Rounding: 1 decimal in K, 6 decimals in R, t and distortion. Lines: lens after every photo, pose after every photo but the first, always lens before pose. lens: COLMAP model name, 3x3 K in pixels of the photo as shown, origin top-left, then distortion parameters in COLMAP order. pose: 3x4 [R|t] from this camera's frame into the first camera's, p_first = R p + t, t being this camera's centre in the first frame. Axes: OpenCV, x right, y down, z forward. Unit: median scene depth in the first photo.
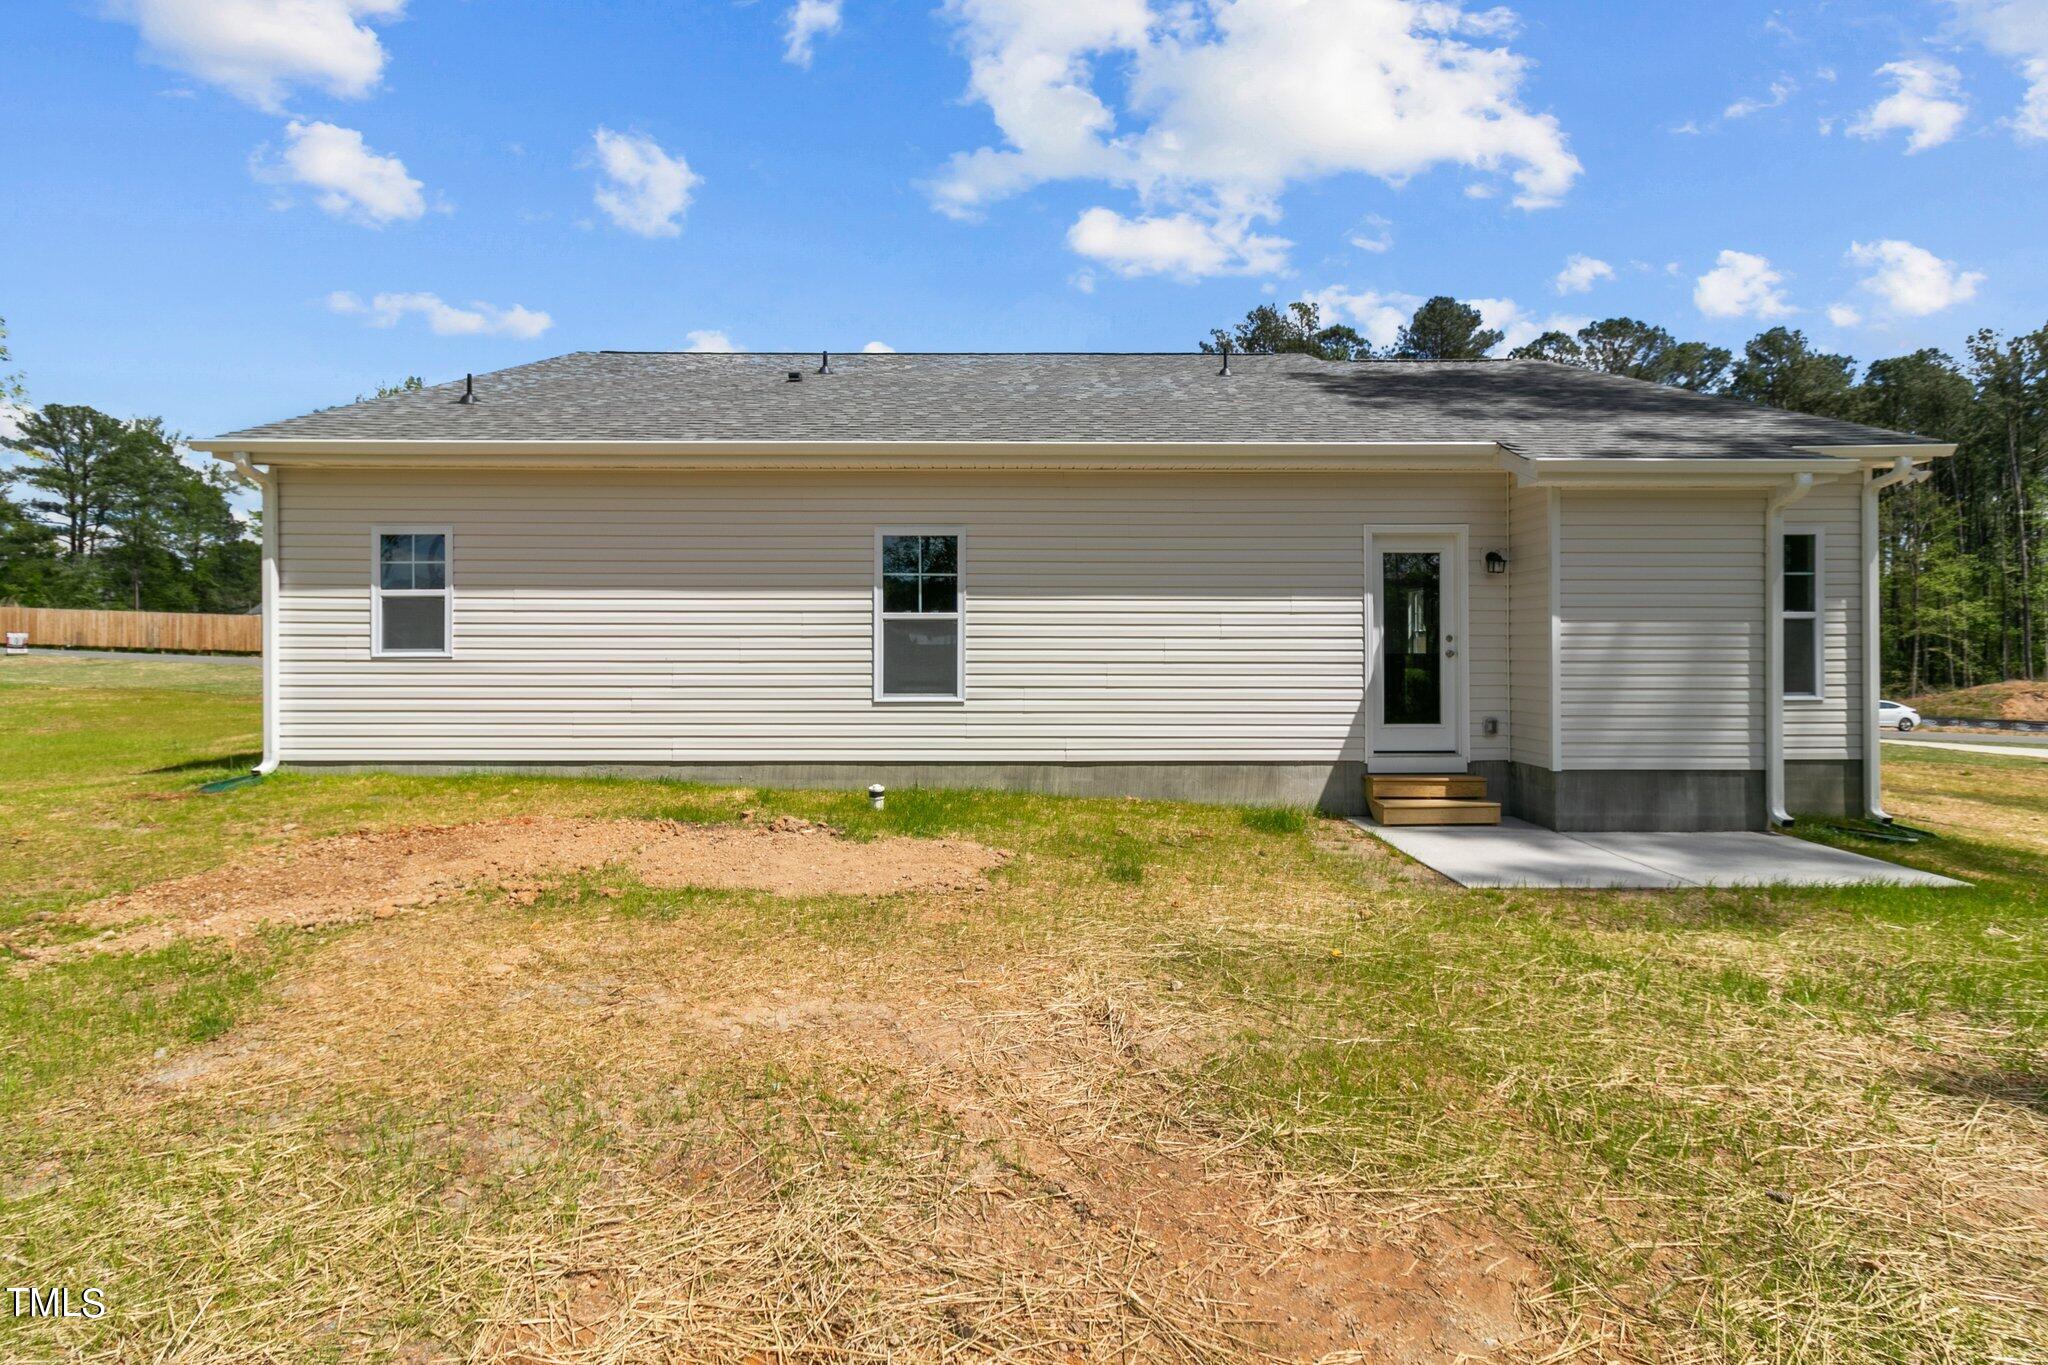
lens RADIAL K [[942.0, 0, 1017.1], [0, 942.0, 662.3], [0, 0, 1]] dist [0.007930, -0.001243]
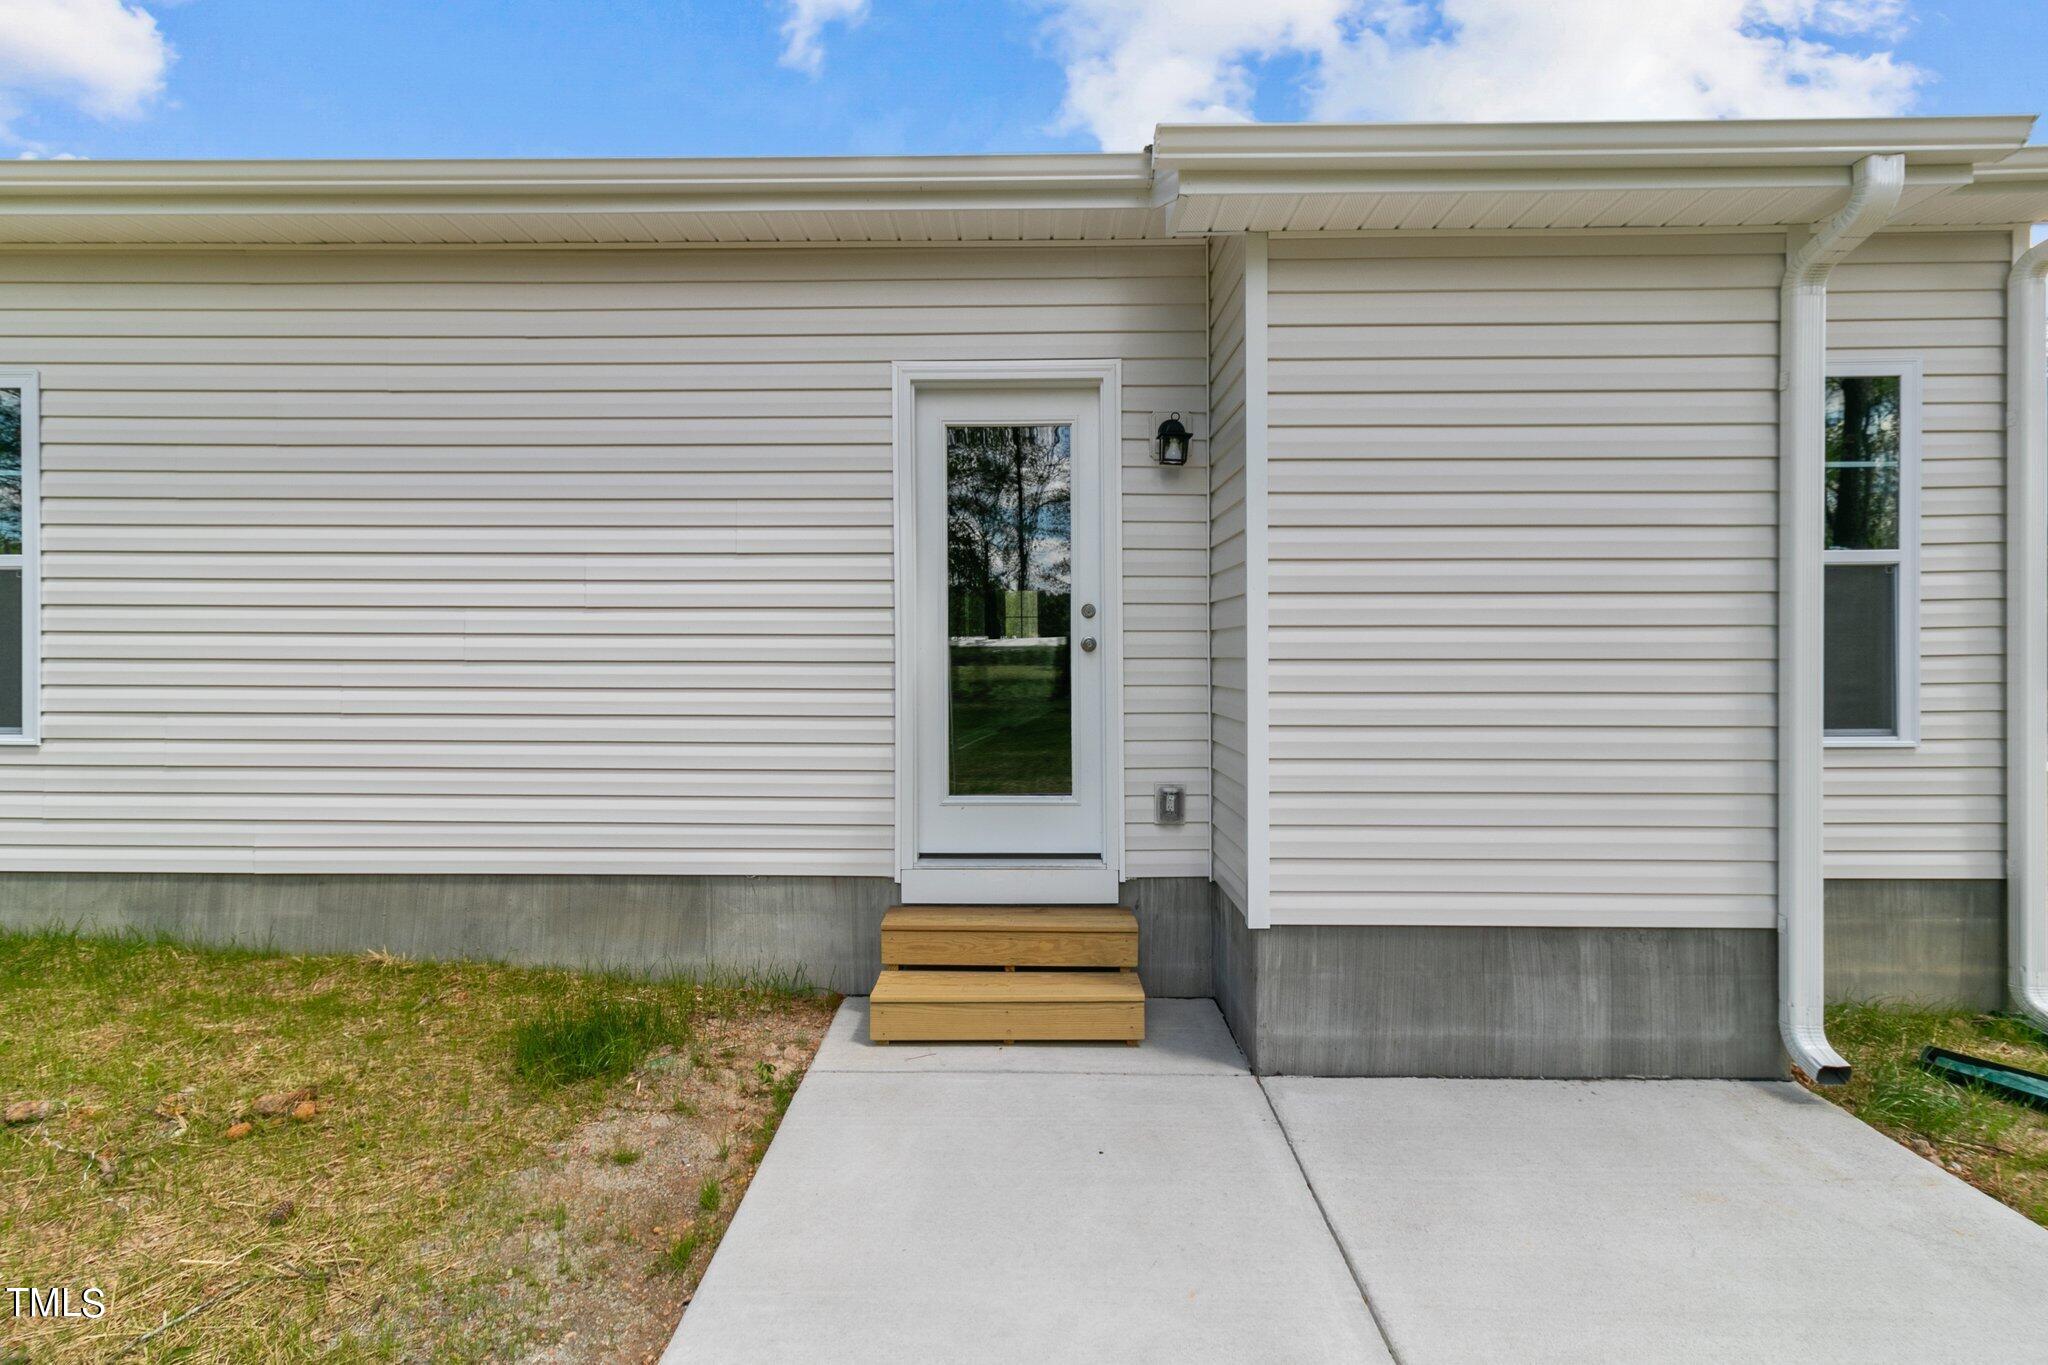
lens RADIAL K [[942.0, 0, 1014.0], [0, 942.0, 668.5], [0, 0, 1]] dist [0.007930, -0.001243]
pose [[0.999609, 0.001120, -0.027929, 0.440755], [-0.001041, 0.999995, 0.002845, 0.001722], [0.027932, -0.002815, 0.999606, 0.543975]]
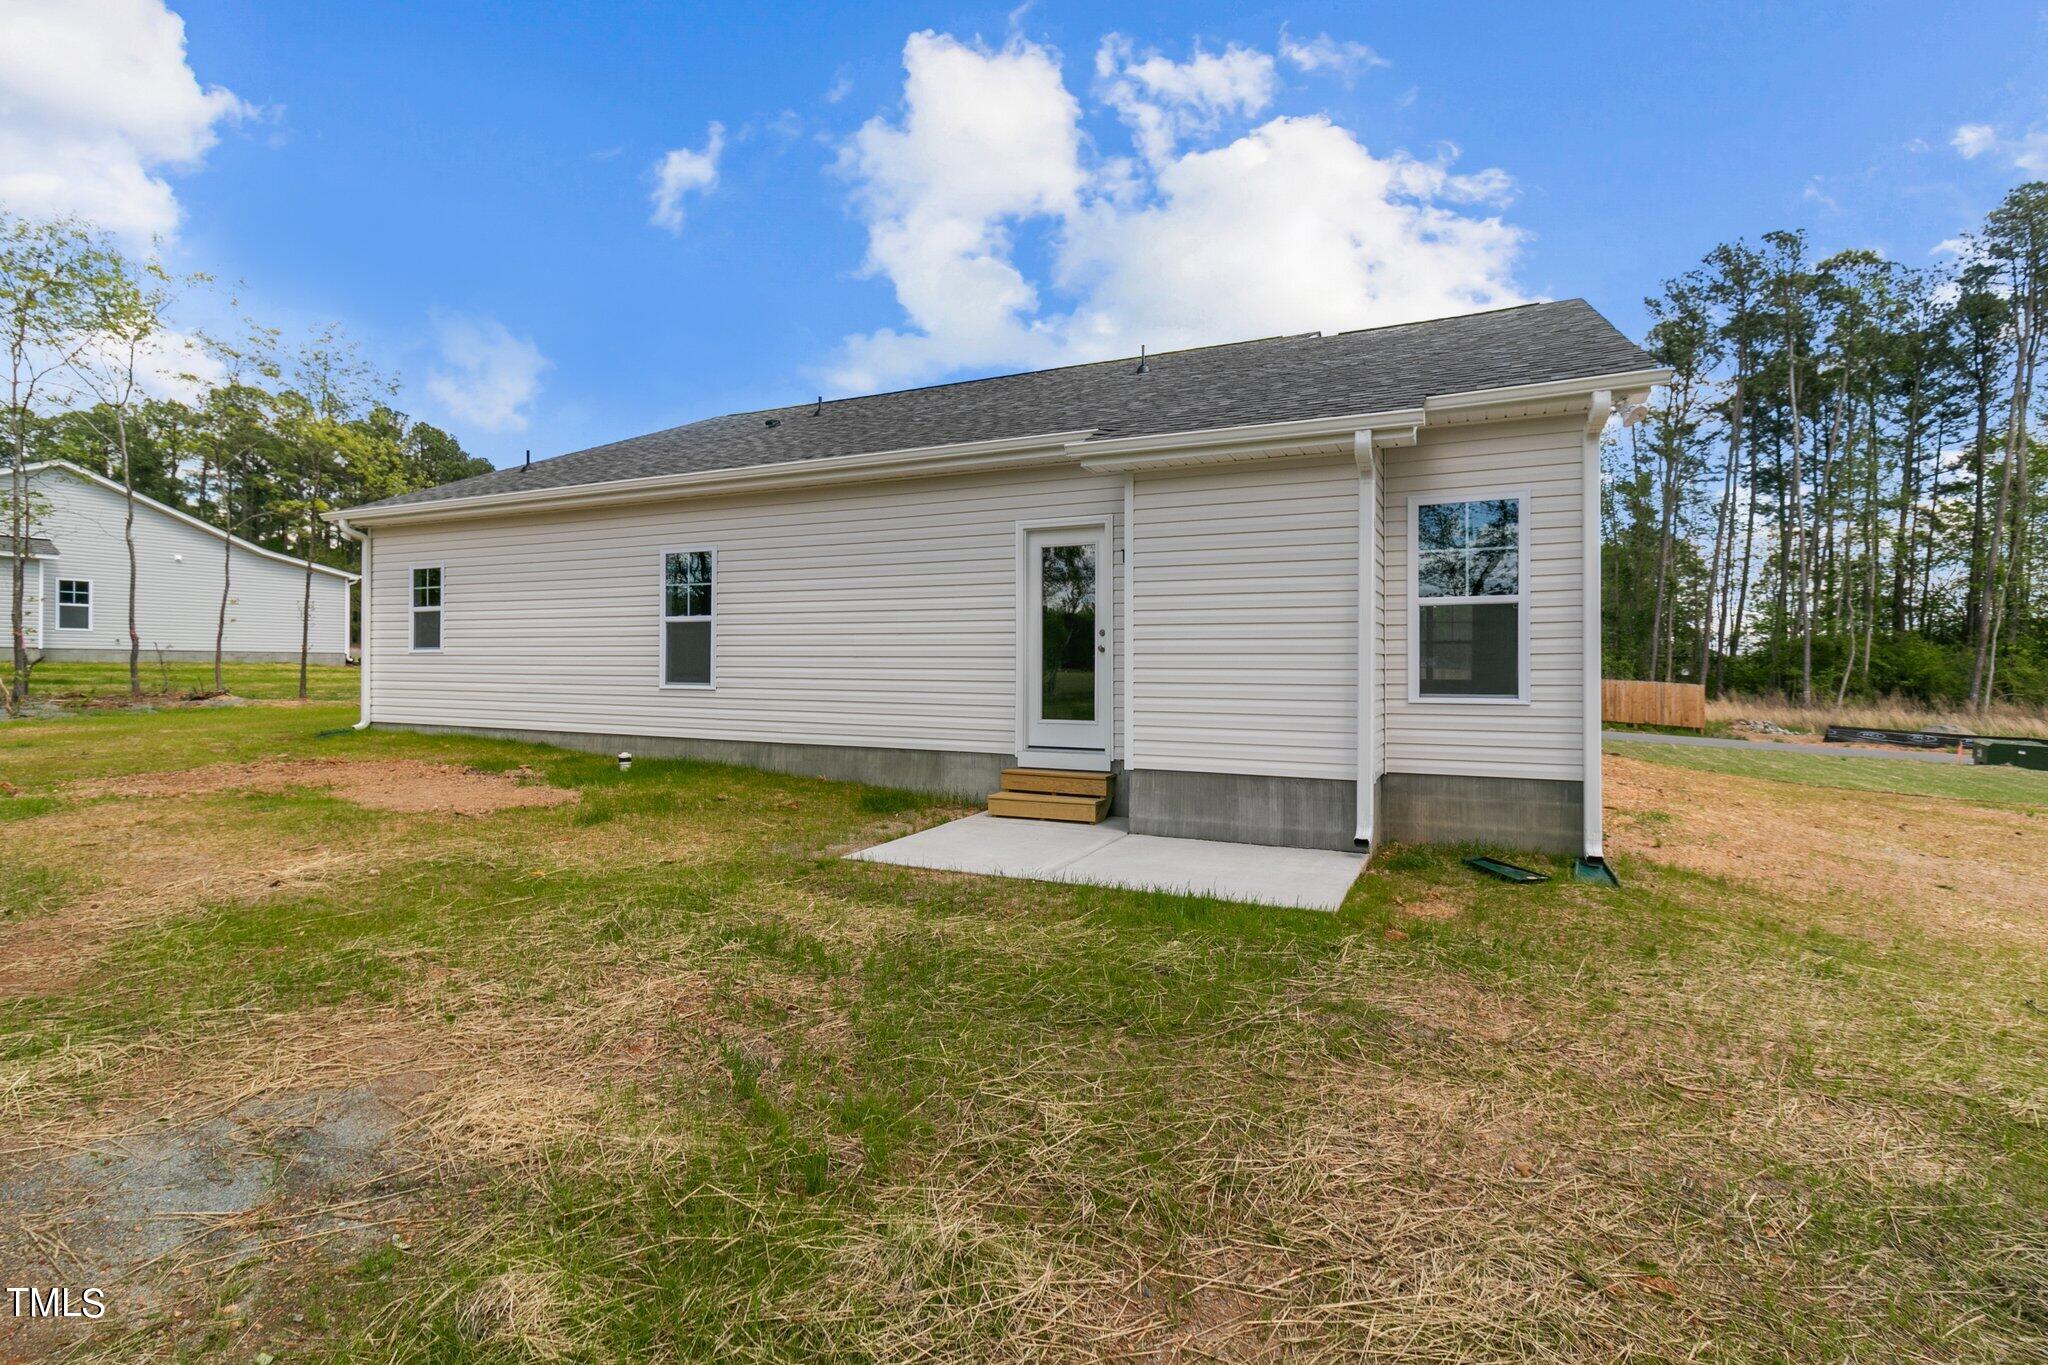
lens RADIAL K [[942.0, 0, 1028.0], [0, 942.0, 682.1], [0, 0, 1]] dist [0.007930, -0.001243]
pose [[0.900067, 0.012101, -0.435584, 0.823603], [-0.011717, 0.999925, 0.003568, 0.023097], [0.435594, 0.001893, 0.900141, 0.094995]]
